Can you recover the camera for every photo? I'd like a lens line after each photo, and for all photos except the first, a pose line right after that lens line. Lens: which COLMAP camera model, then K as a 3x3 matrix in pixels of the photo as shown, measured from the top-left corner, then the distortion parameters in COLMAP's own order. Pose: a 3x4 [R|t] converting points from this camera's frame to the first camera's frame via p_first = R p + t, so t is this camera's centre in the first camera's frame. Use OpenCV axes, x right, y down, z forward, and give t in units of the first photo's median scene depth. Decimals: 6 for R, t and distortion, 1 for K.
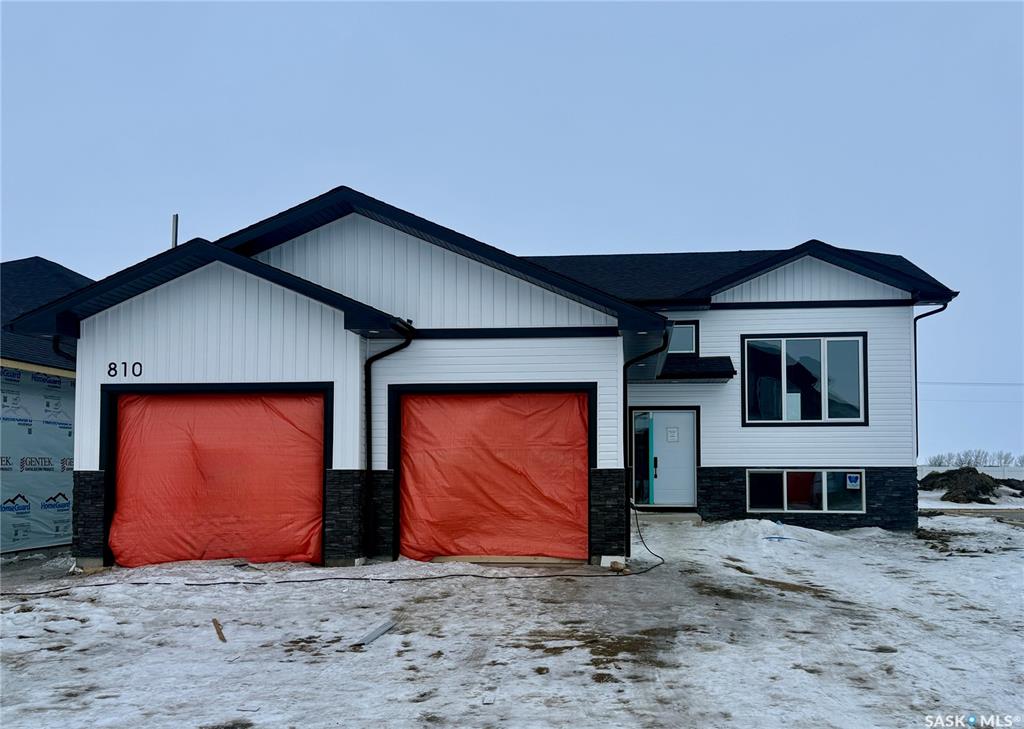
lens RADIAL K [[944.9, 0, 514.1], [0, 944.9, 427.3], [0, 0, 1]] dist [0.059123, 0.000000]
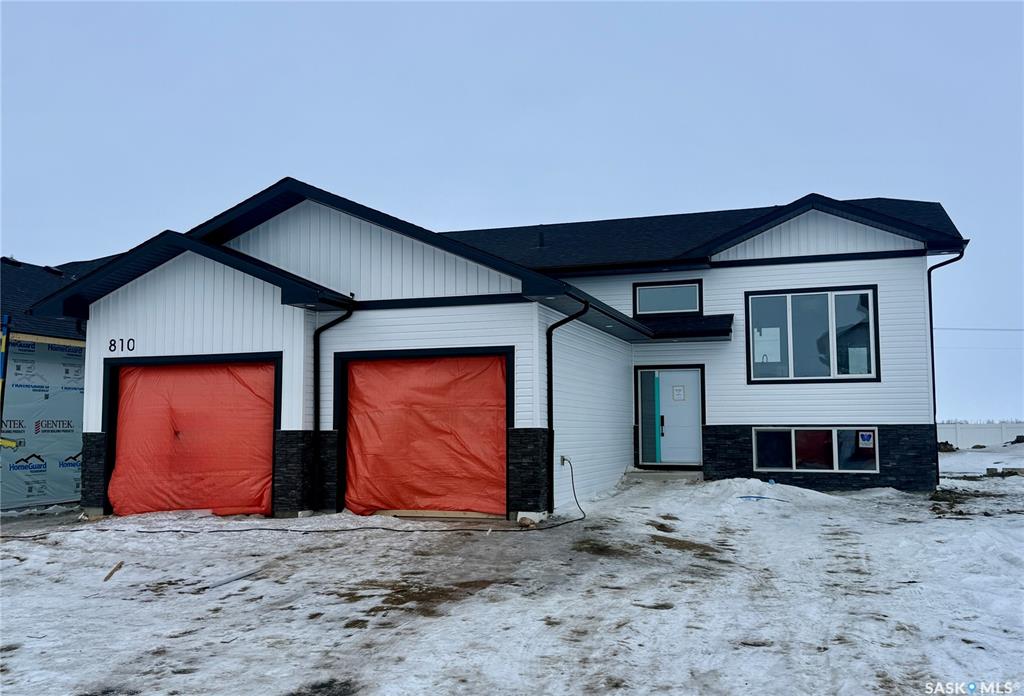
lens RADIAL K [[938.0, 0, 512.0], [0, 938.0, 346.9], [0, 0, 1]] dist [0.049121, 0.002623]
pose [[0.975411, -0.023831, -0.219104, 0.309029], [0.014866, 0.998987, -0.042478, -0.002067], [0.219894, 0.038177, 0.974776, -0.020421]]
